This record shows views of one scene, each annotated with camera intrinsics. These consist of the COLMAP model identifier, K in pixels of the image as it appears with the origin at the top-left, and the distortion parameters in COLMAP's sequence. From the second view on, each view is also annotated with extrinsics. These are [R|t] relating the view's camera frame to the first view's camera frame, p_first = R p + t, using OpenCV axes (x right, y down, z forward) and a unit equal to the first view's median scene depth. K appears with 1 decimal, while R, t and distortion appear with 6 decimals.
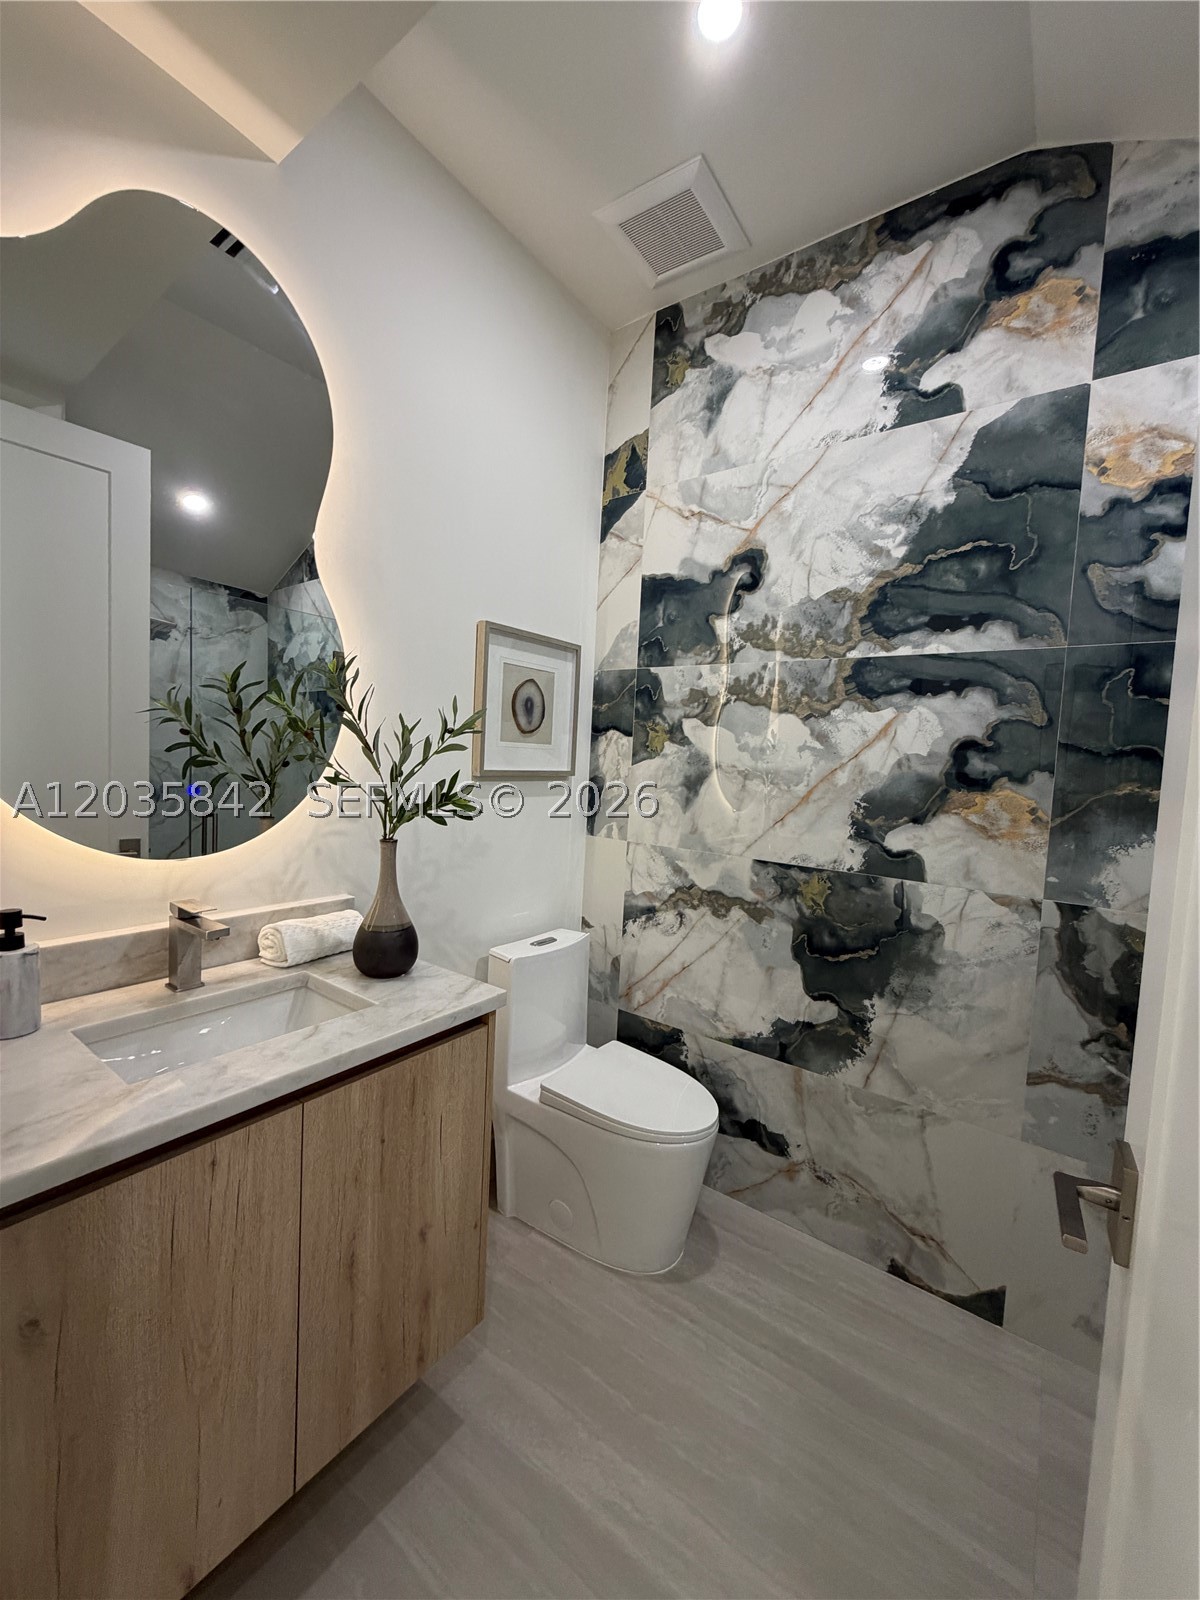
lens RADIAL K [[637.5, 0, 601.9], [0, 637.5, 796.6], [0, 0, 1]] dist [0.000390, -0.000192]
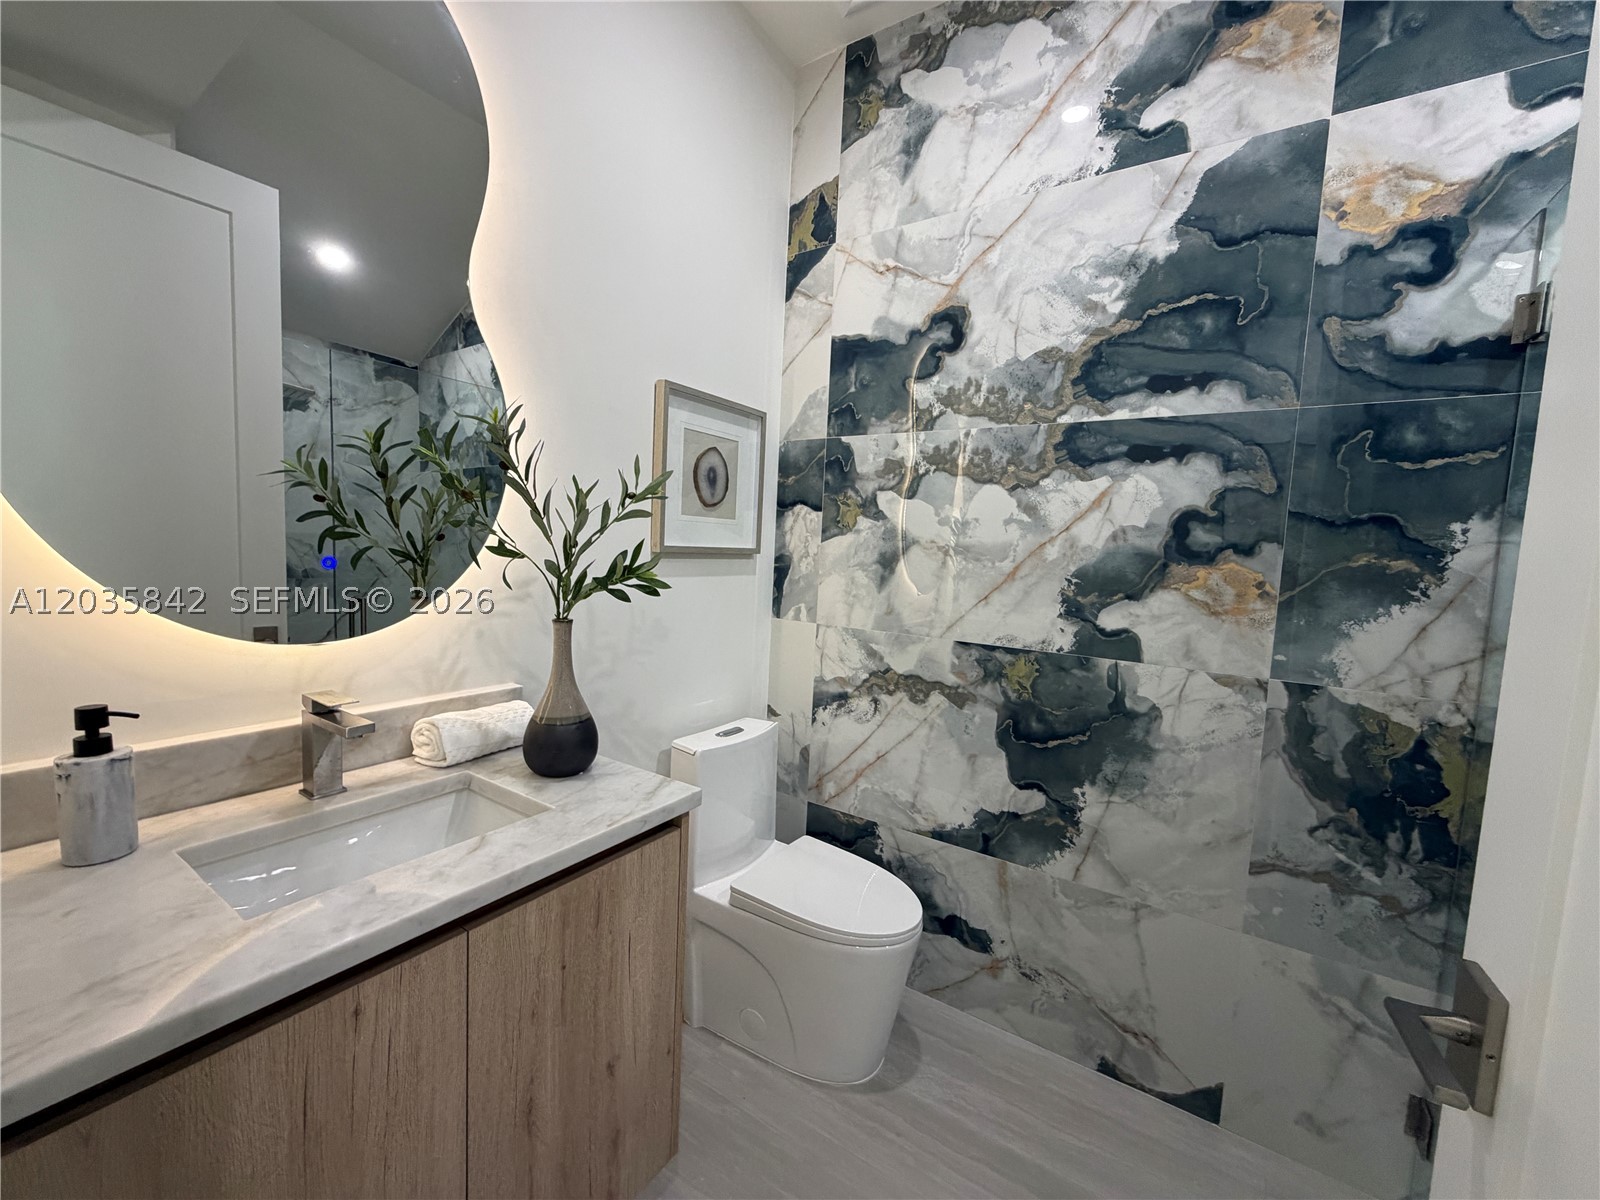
lens RADIAL K [[637.5, 0, 797.9], [0, 637.5, 600.4], [0, 0, 1]] dist [0.000390, -0.000192]
pose [[0.998850, -0.006849, 0.047447, -0.043326], [0.005721, 0.999698, 0.023883, 0.017836], [-0.047596, -0.023584, 0.998588, 0.091145]]
